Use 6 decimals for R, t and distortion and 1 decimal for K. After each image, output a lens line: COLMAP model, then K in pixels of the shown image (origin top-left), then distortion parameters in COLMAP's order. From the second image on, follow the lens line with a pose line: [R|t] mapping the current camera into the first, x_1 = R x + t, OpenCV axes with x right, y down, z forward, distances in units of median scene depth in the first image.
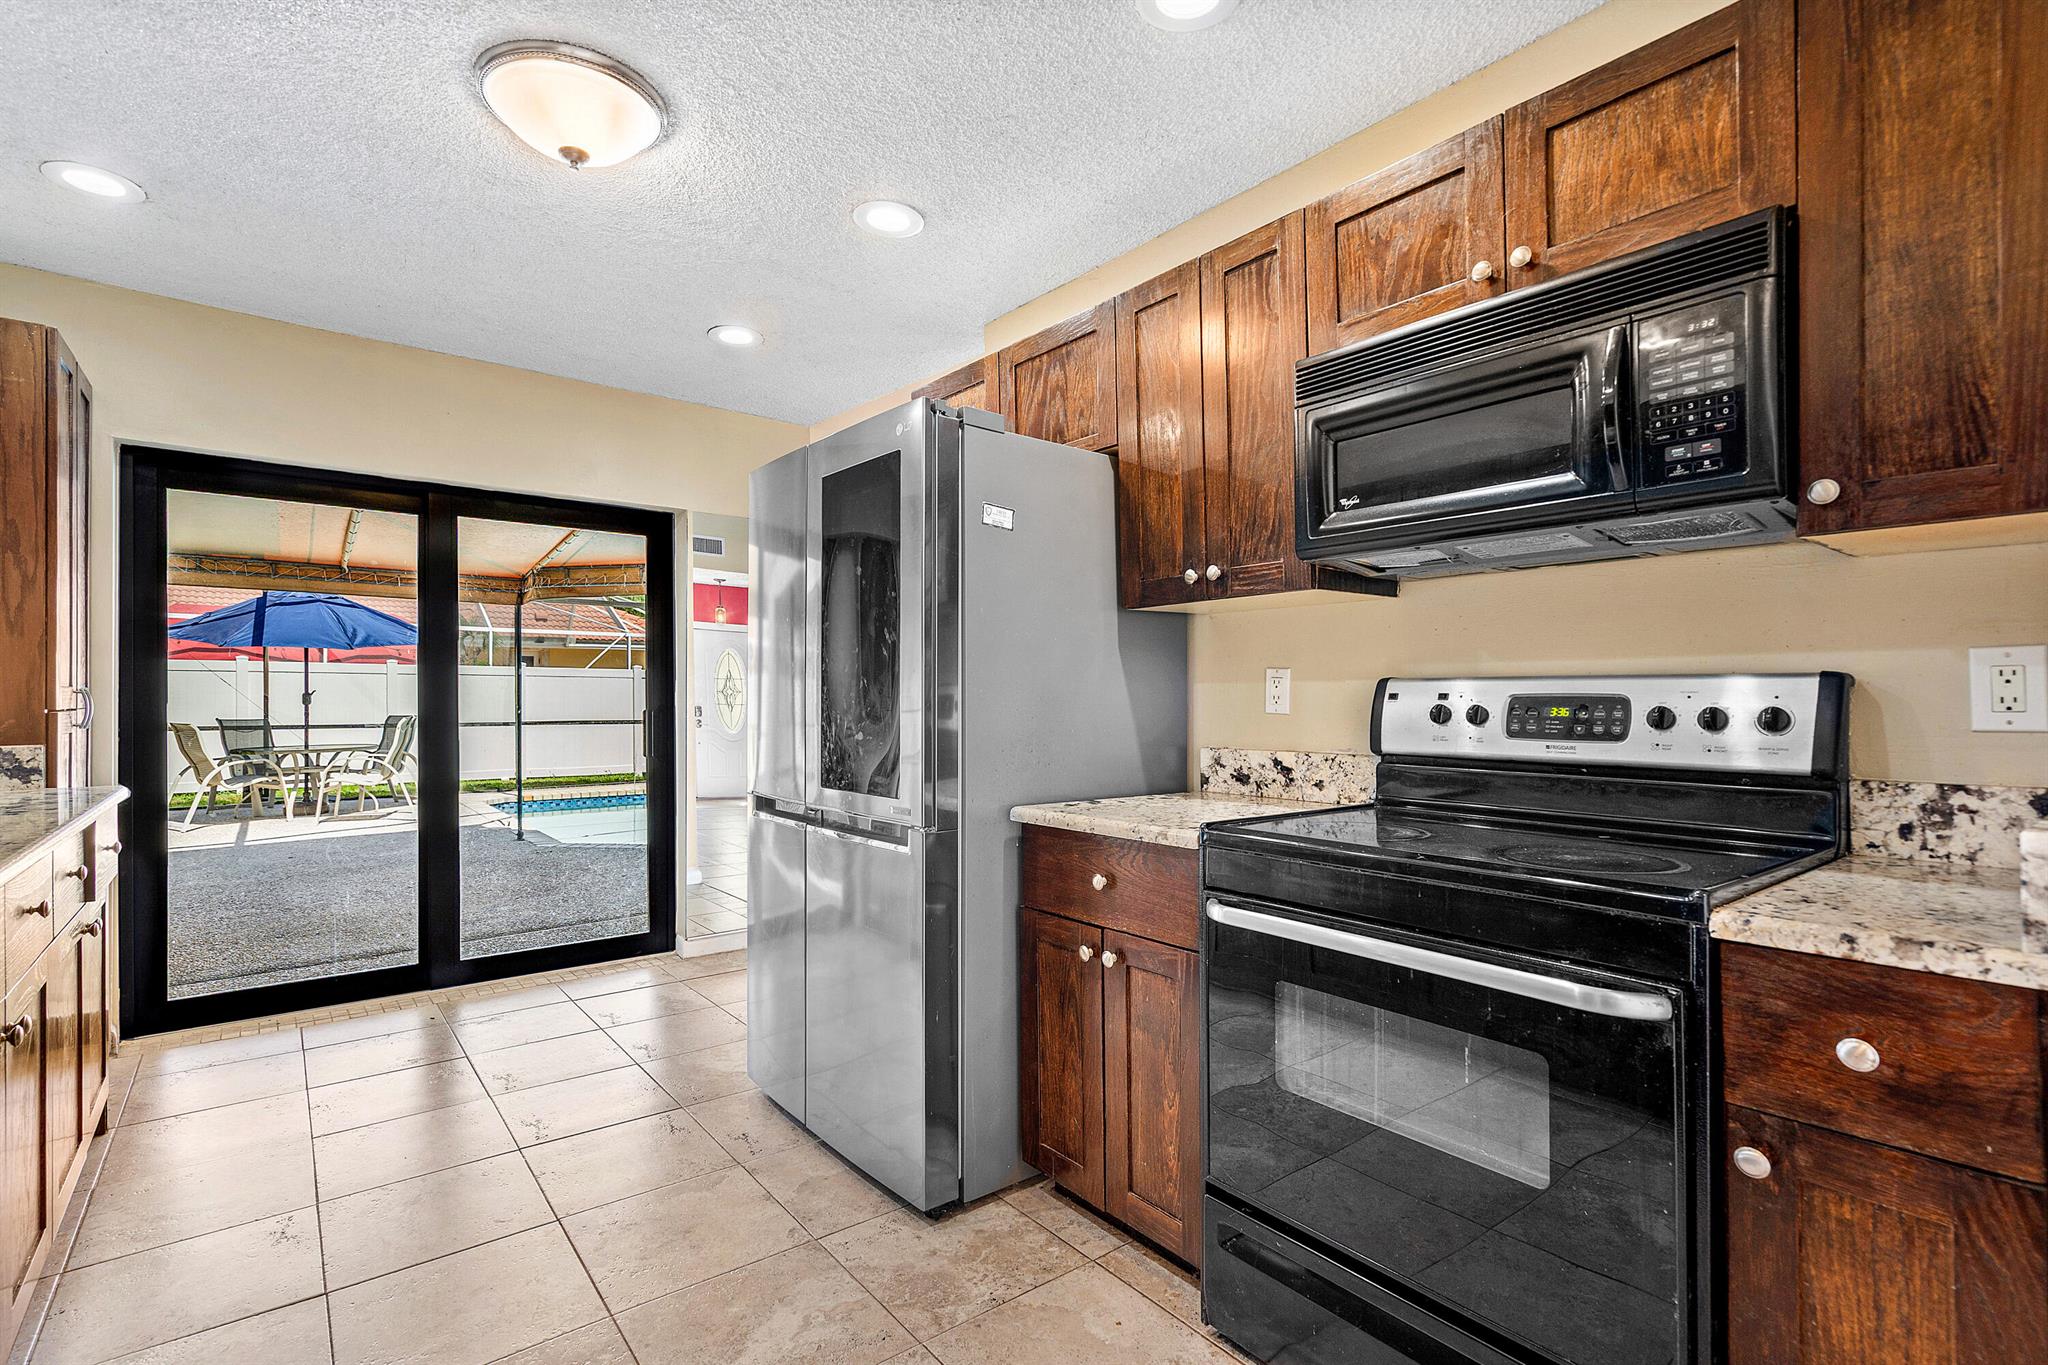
lens RADIAL K [[947.2, 0, 1026.6], [0, 947.2, 695.7], [0, 0, 1]] dist [0.002691, 0.001272]
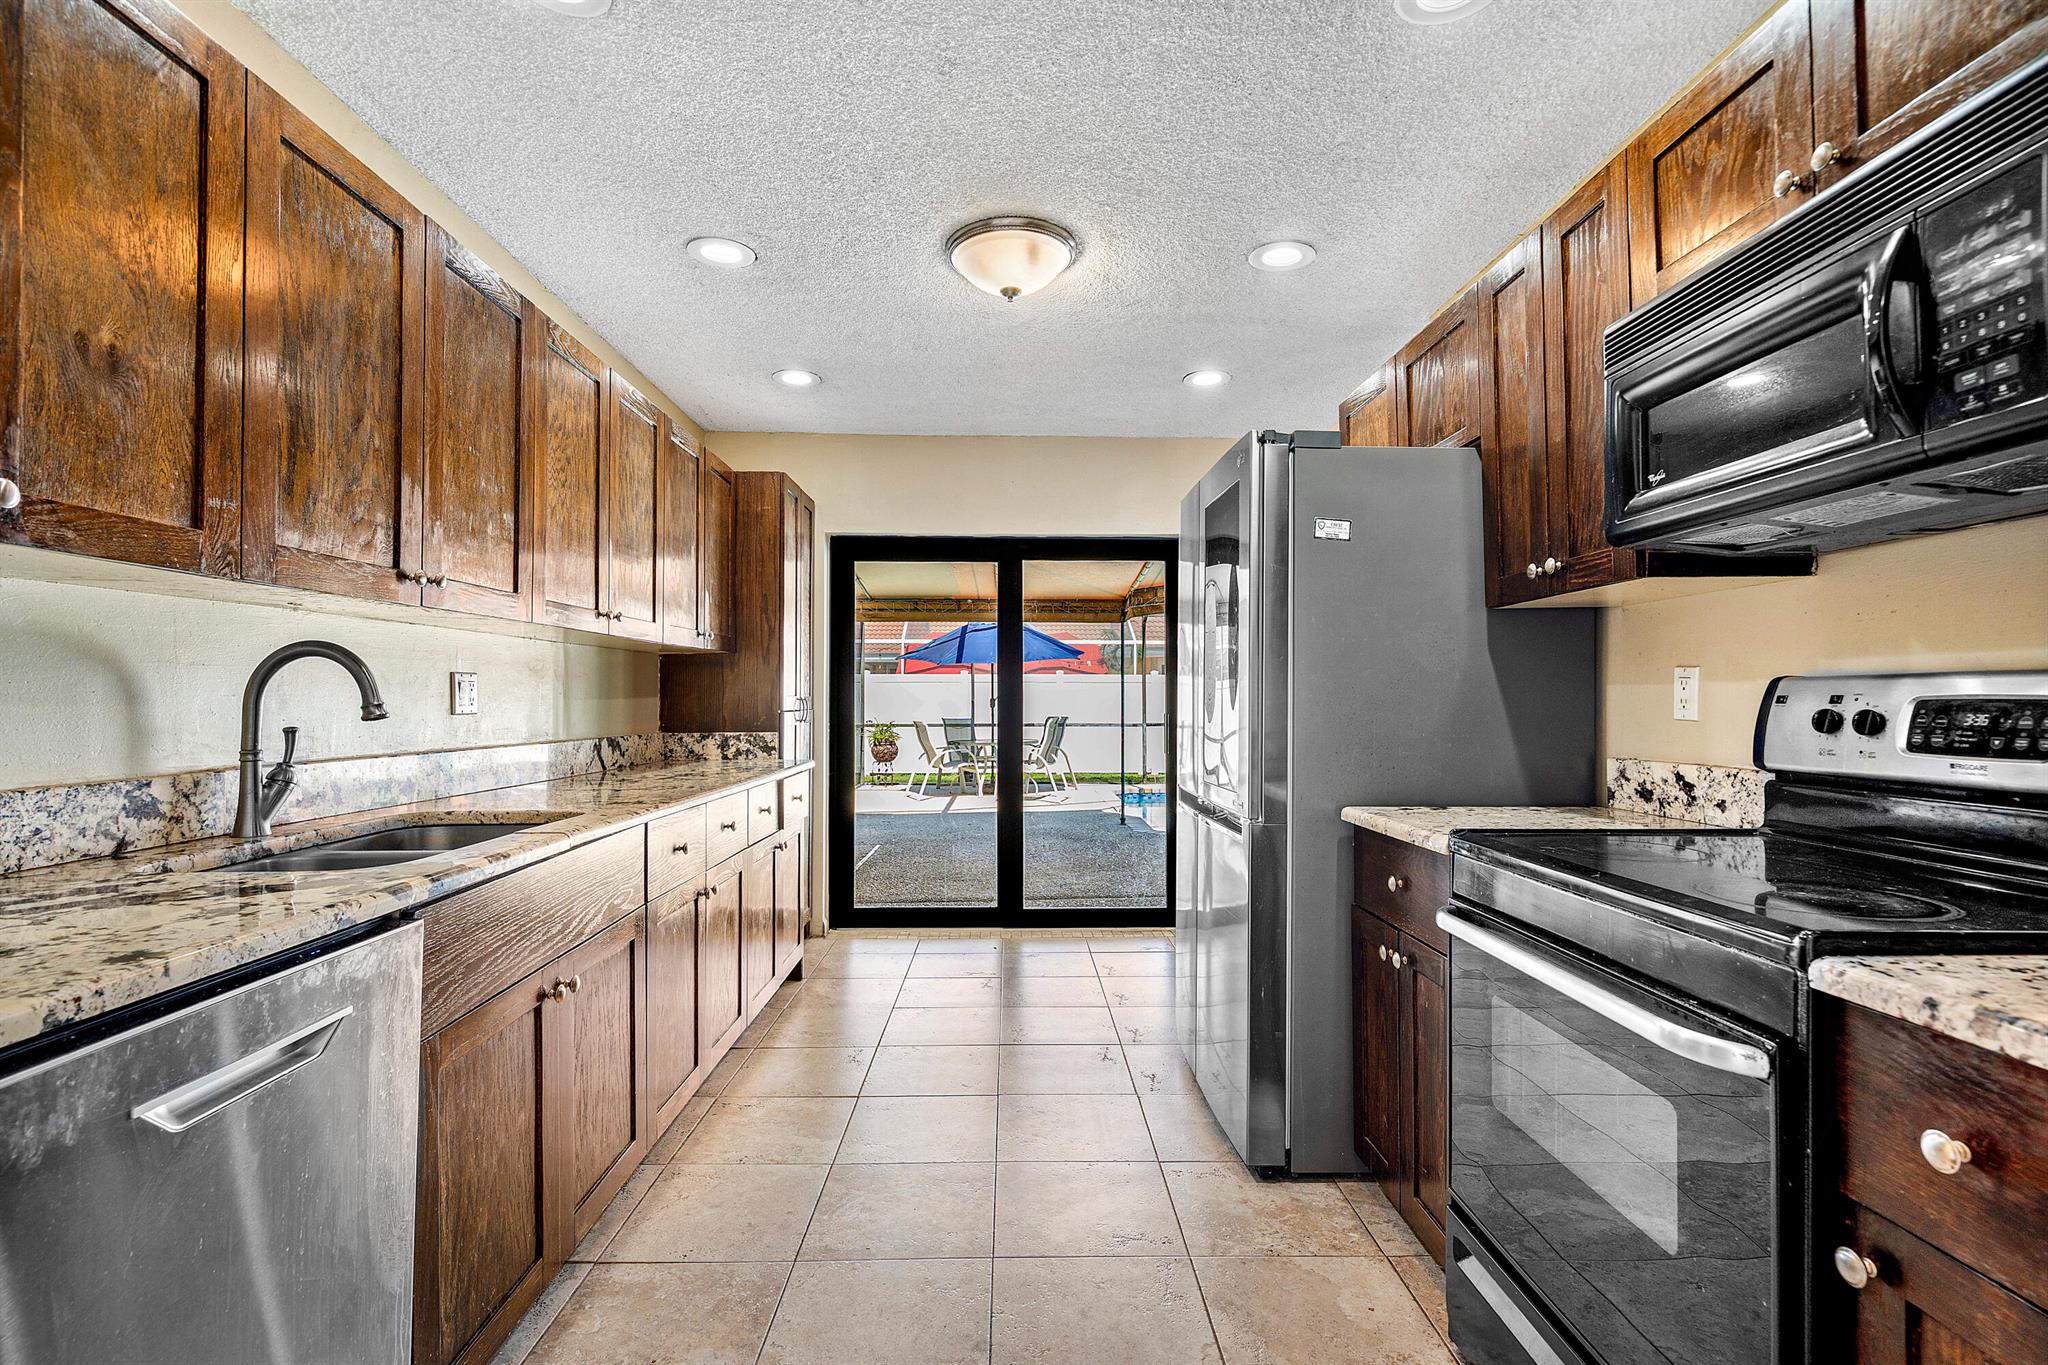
lens RADIAL K [[947.2, 0, 1017.6], [0, 947.2, 693.7], [0, 0, 1]] dist [0.002691, 0.001272]
pose [[0.796974, -0.007490, -0.603968, 0.343887], [0.003634, 0.999964, -0.007606, -0.000274], [0.604003, 0.003867, 0.796972, -0.045834]]
